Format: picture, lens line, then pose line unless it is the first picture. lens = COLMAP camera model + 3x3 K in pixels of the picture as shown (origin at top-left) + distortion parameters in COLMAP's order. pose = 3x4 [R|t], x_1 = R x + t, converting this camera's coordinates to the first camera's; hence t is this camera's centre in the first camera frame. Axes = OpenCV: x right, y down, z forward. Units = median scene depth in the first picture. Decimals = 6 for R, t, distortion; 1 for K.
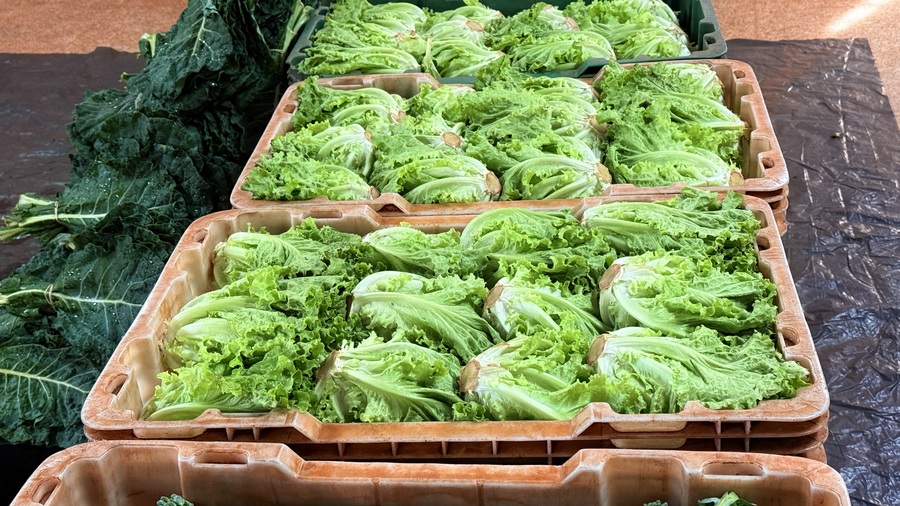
lens RADIAL K [[1326.4, 0, 450.0], [0, 1326.4, 253.0], [0, 0, 1]] dist [0.138623, -0.000447]
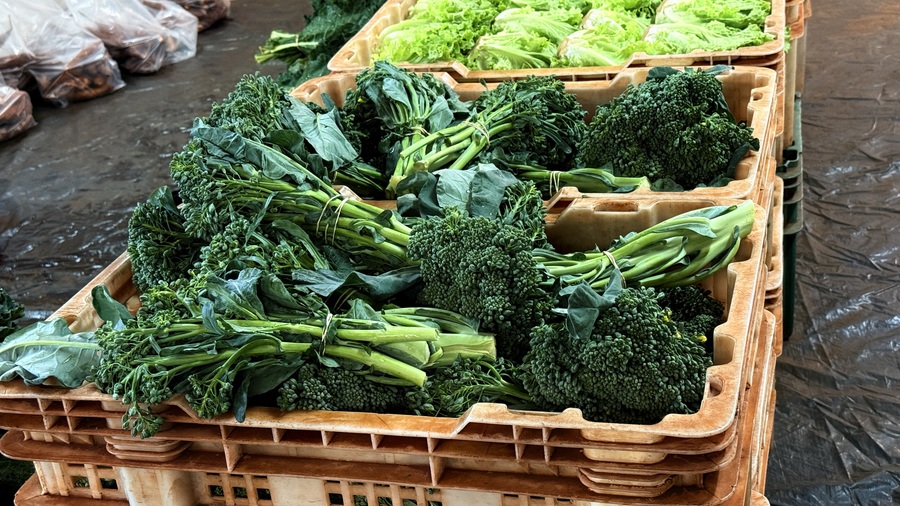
lens RADIAL K [[1326.4, 0, 450.0], [0, 1326.4, 253.0], [0, 0, 1]] dist [0.138623, -0.000447]
pose [[0.989614, 0.027620, -0.141070, 0.107014], [-0.030480, 0.999371, -0.018151, 0.351552], [0.140480, 0.022262, 0.989833, -0.567498]]
